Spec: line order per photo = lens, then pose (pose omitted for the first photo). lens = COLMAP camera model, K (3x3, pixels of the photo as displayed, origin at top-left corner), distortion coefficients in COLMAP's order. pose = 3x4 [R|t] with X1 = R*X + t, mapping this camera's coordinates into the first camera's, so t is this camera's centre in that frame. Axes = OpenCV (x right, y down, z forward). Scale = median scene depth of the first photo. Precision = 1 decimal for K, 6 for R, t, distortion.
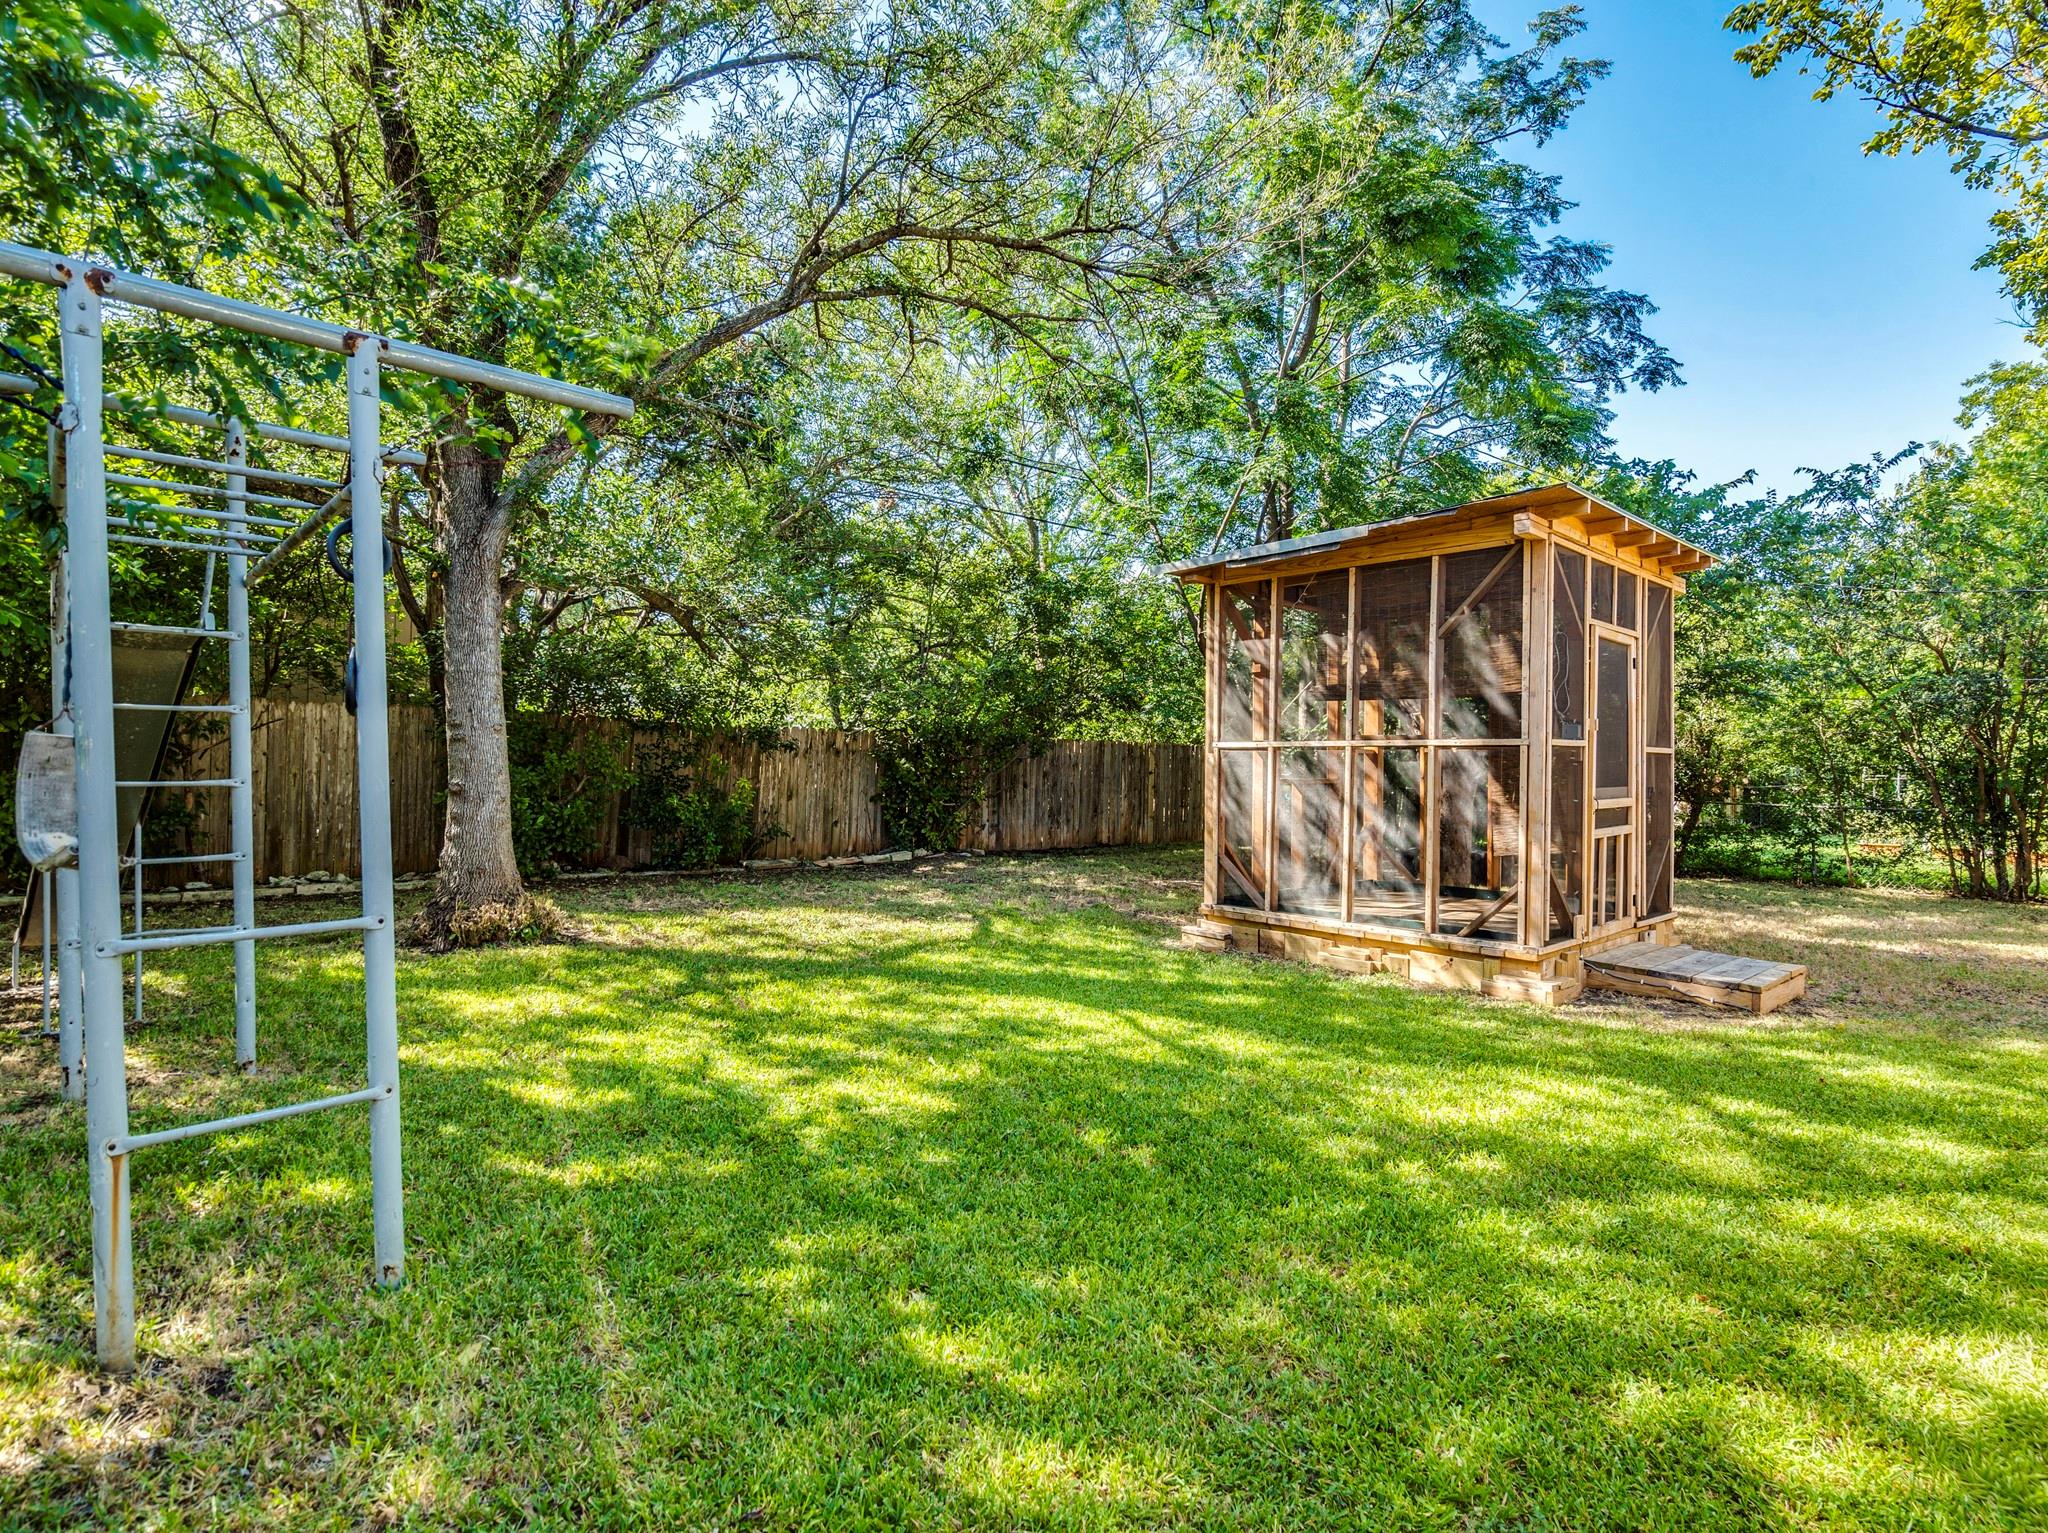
lens RADIAL K [[1059.1, 0, 1021.1], [0, 1059.1, 733.1], [0, 0, 1]] dist [0.027372, -0.019291]
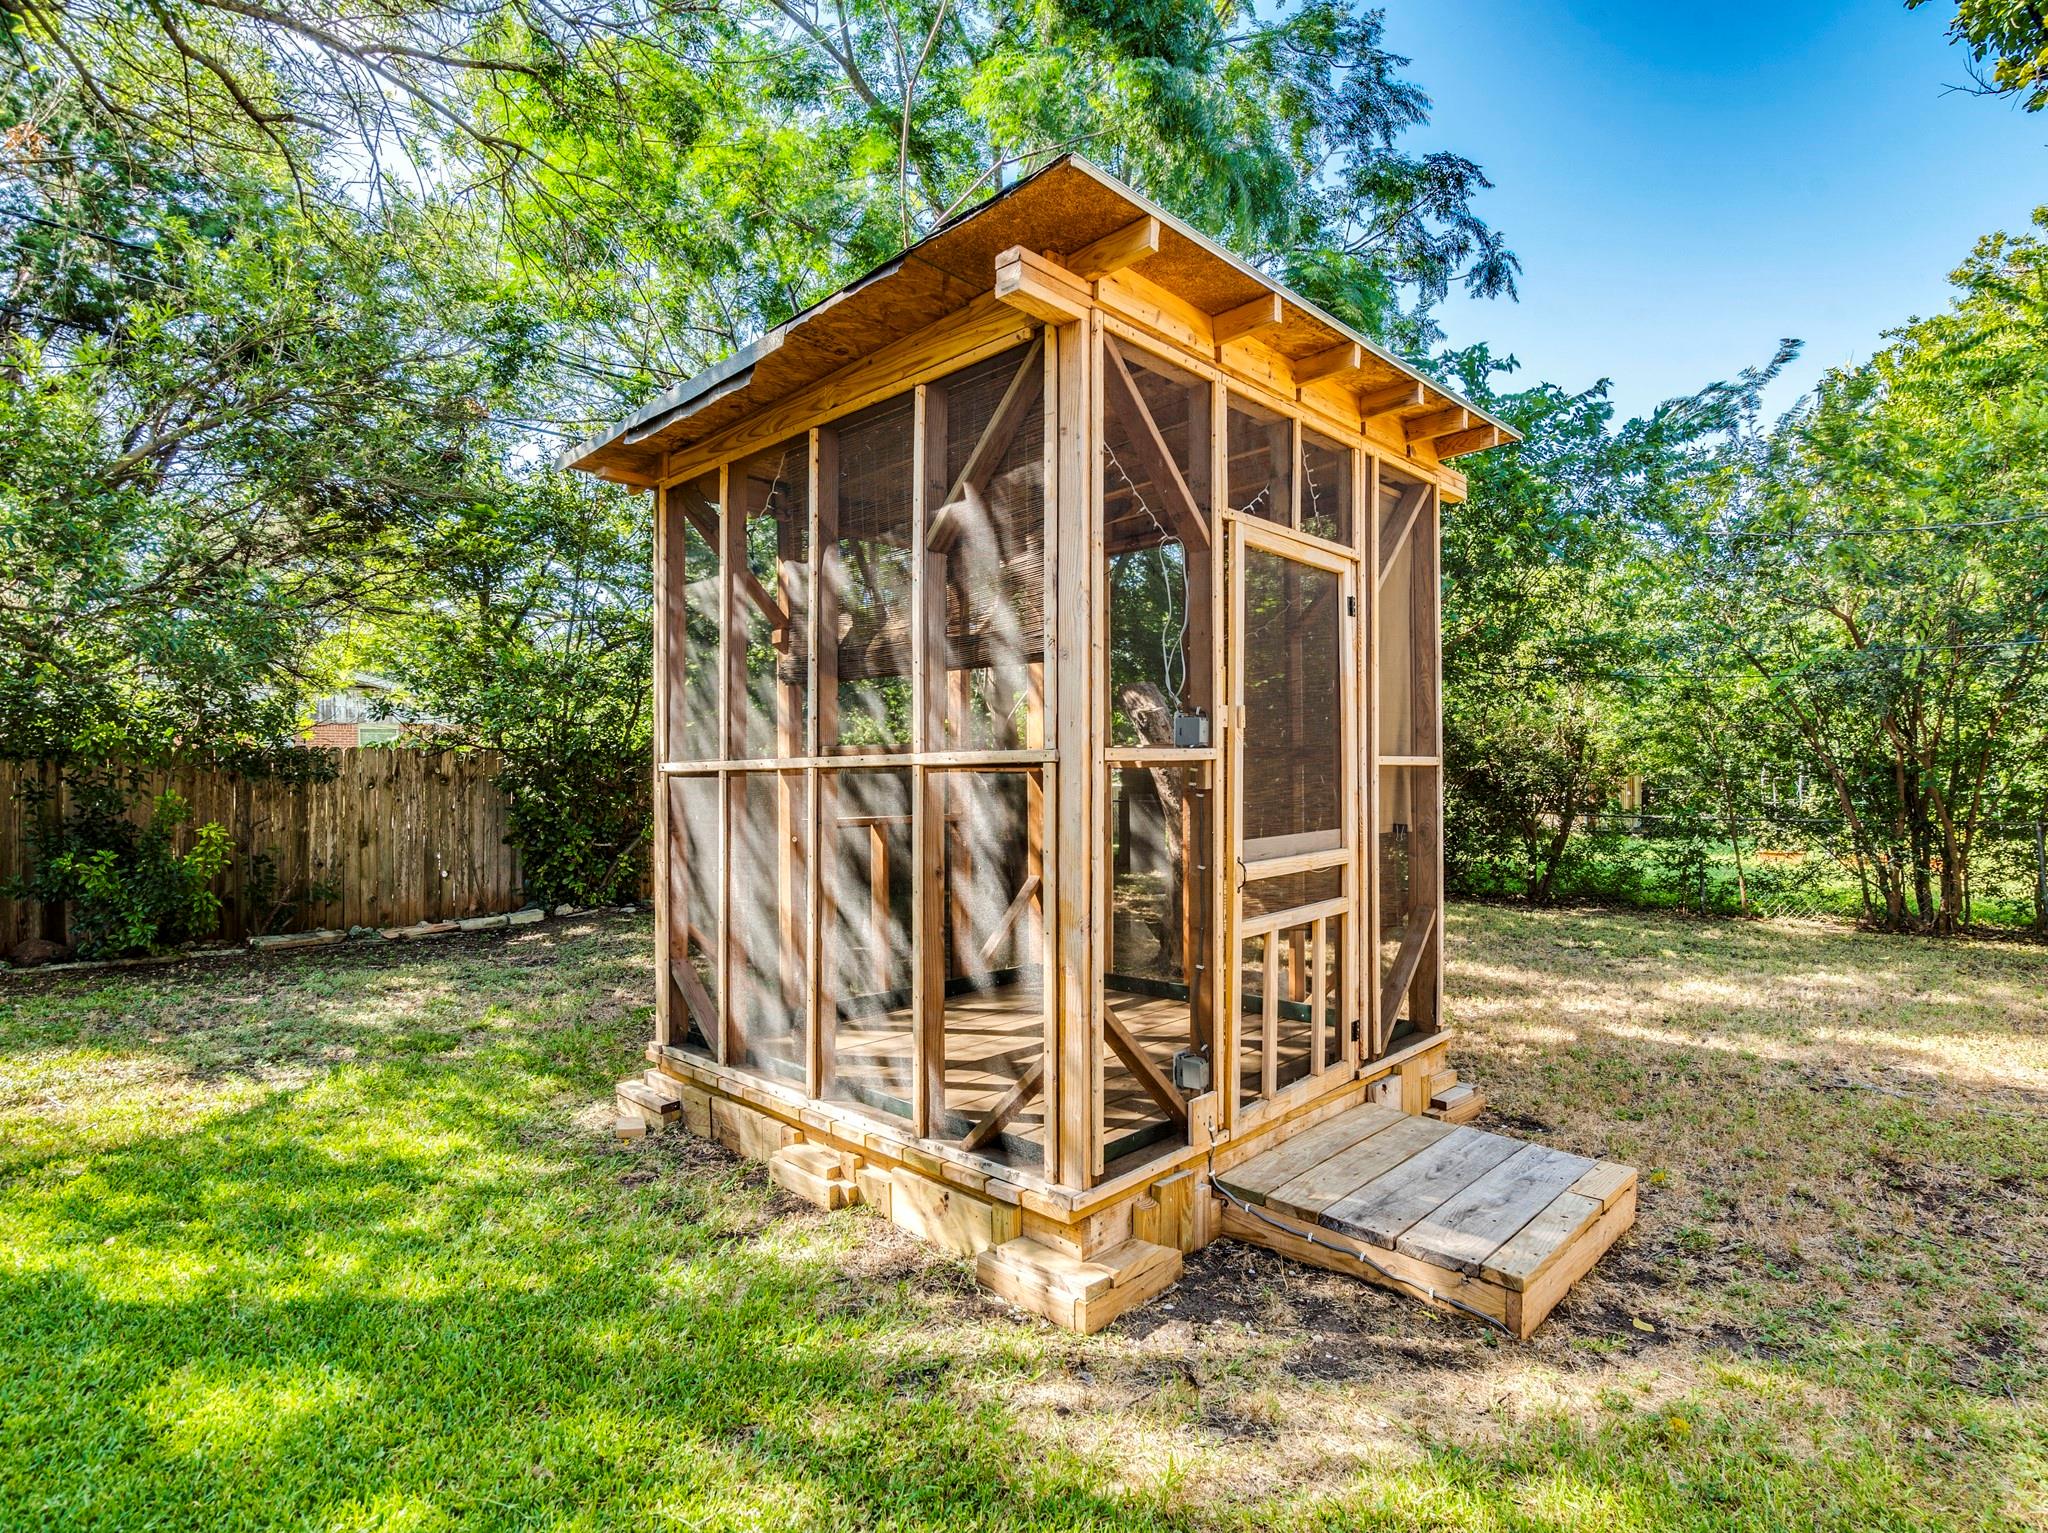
lens RADIAL K [[1025.9, 0, 1024.0], [0, 1025.9, 766.5], [0, 0, 1]] dist [-0.014021, 0.000350]
pose [[0.999061, -0.022954, 0.036757, 0.271250], [0.022149, 0.999509, 0.022160, 0.001862], [-0.037248, -0.021325, 0.999079, 0.333833]]
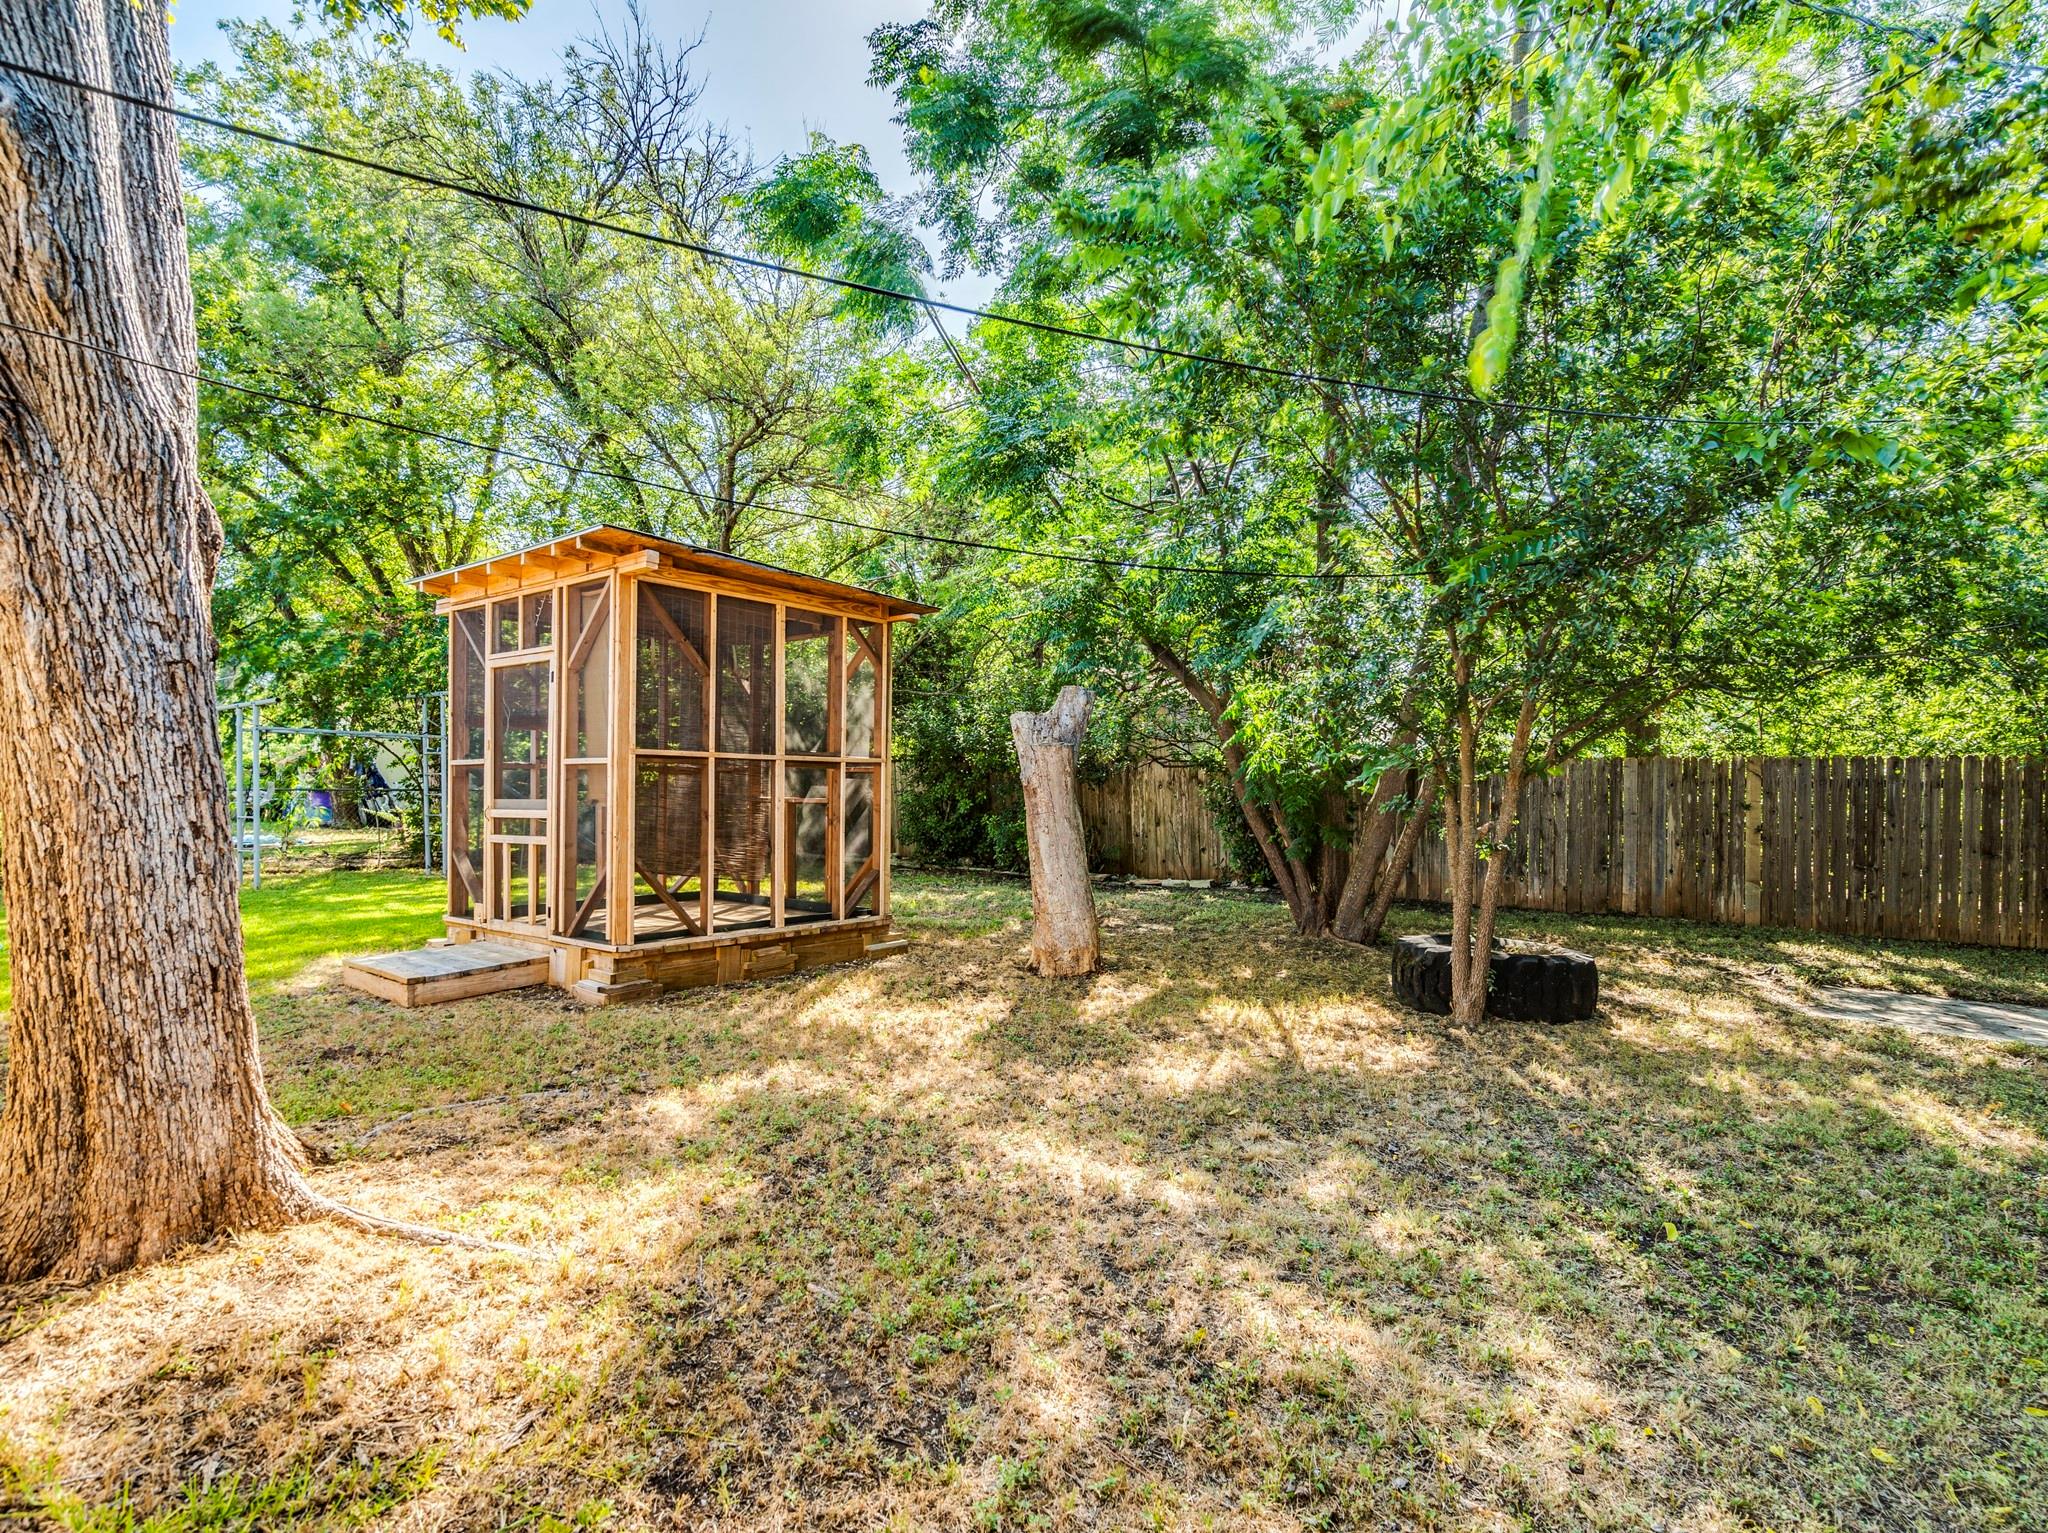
lens RADIAL K [[1025.9, 0, 1024.0], [0, 1025.9, 766.5], [0, 0, 1]] dist [-0.014021, 0.000350]
pose [[0.165652, -0.036924, -0.985493, 1.034404], [0.026399, 0.999107, -0.032997, 0.039778], [0.985831, -0.020550, 0.166478, 0.840672]]
